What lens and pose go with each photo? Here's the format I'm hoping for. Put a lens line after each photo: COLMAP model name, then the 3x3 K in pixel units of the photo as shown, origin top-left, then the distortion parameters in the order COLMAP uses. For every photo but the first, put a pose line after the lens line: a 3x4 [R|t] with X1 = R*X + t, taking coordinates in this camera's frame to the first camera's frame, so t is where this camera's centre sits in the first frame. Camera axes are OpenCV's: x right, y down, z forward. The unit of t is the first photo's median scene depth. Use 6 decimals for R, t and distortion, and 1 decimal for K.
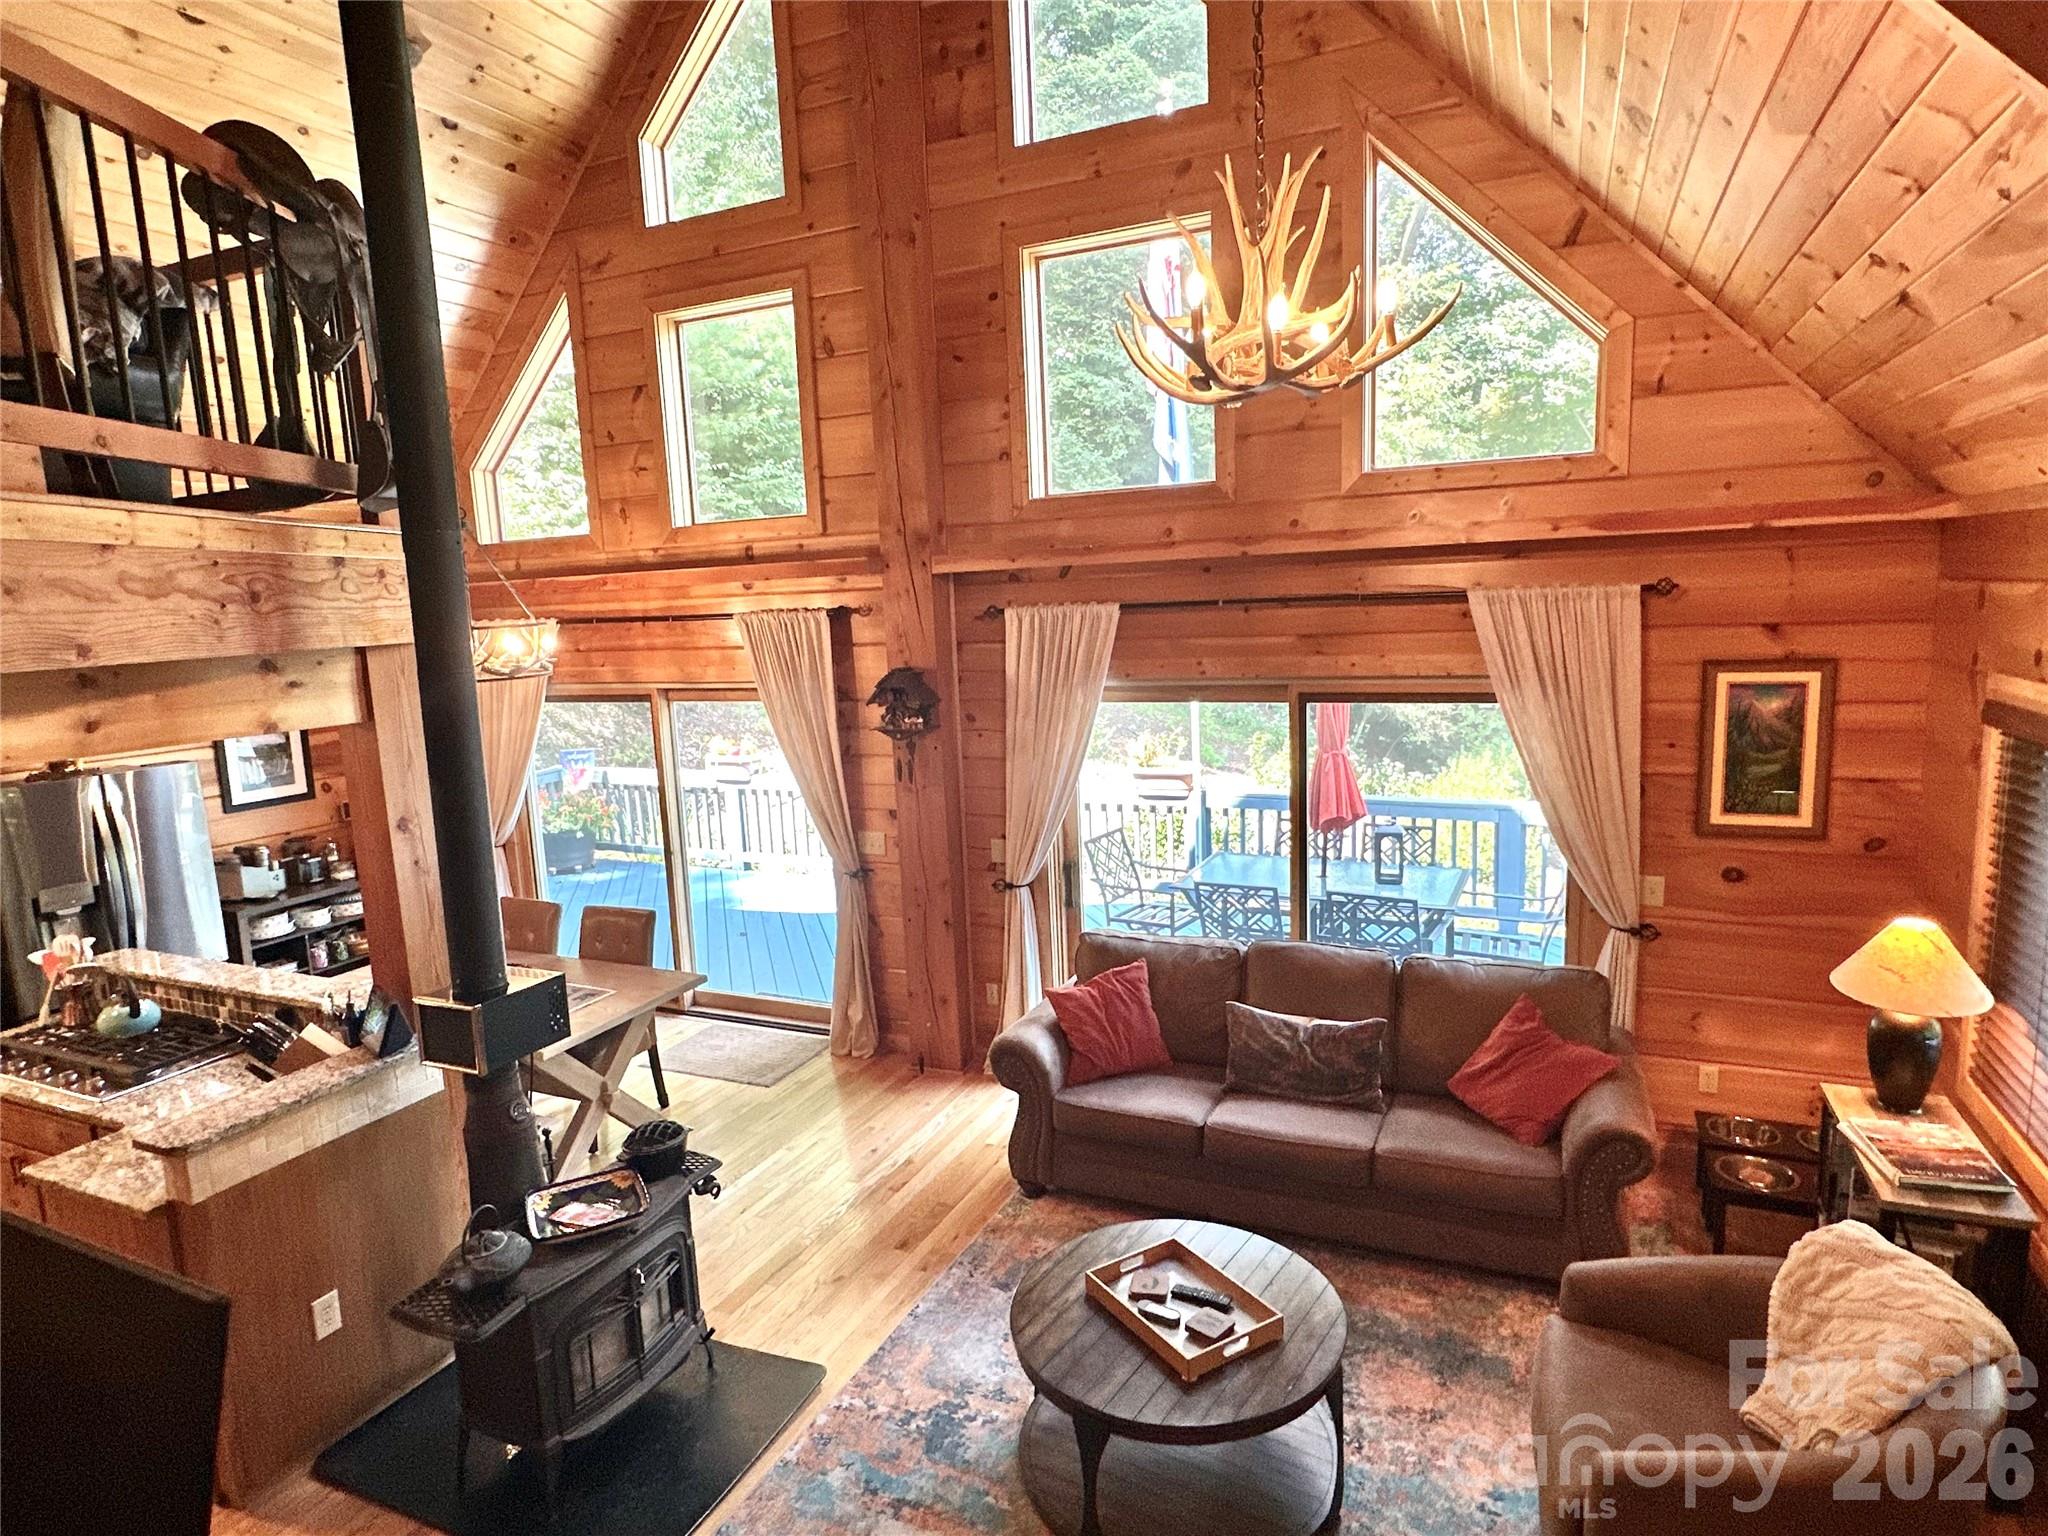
lens RADIAL K [[1140.4, 0, 1030.0], [0, 1140.4, 764.6], [0, 0, 1]] dist [-0.005588, -0.000511]
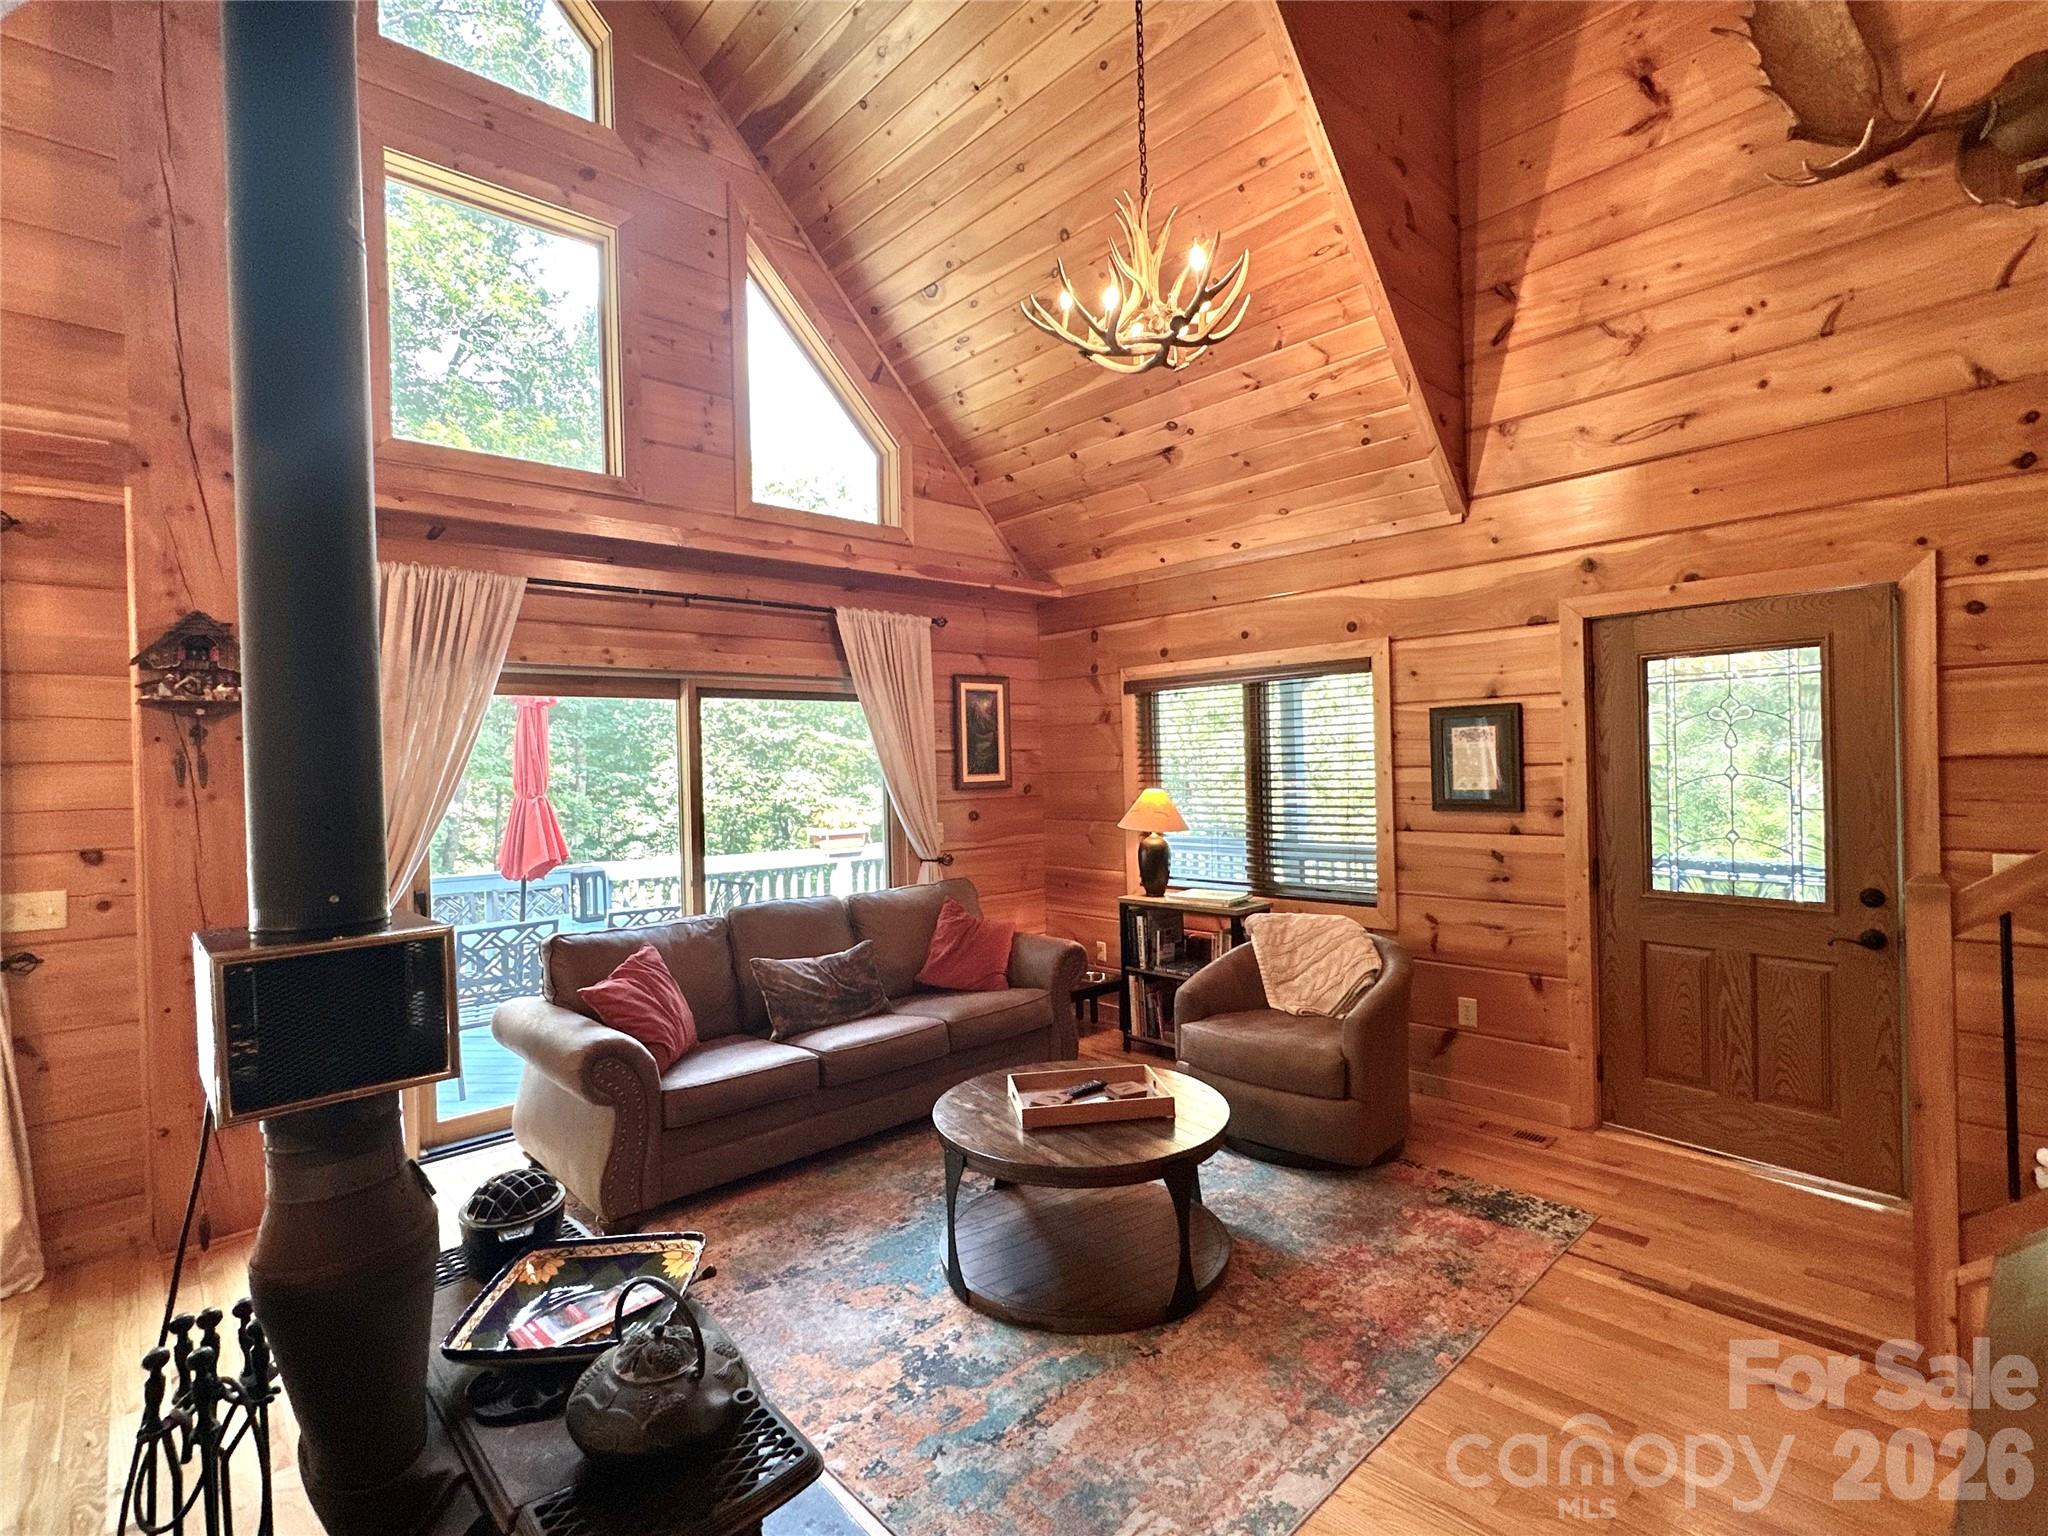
lens RADIAL K [[957.2, 0, 1024.9], [0, 957.2, 768.5], [0, 0, 1]] dist [0.000689, 0.000356]
pose [[0.385177, 0.023141, 0.922553, -0.530864], [0.146517, 0.985472, -0.085892, 0.151233], [-0.911138, 0.168253, 0.376190, 0.432452]]
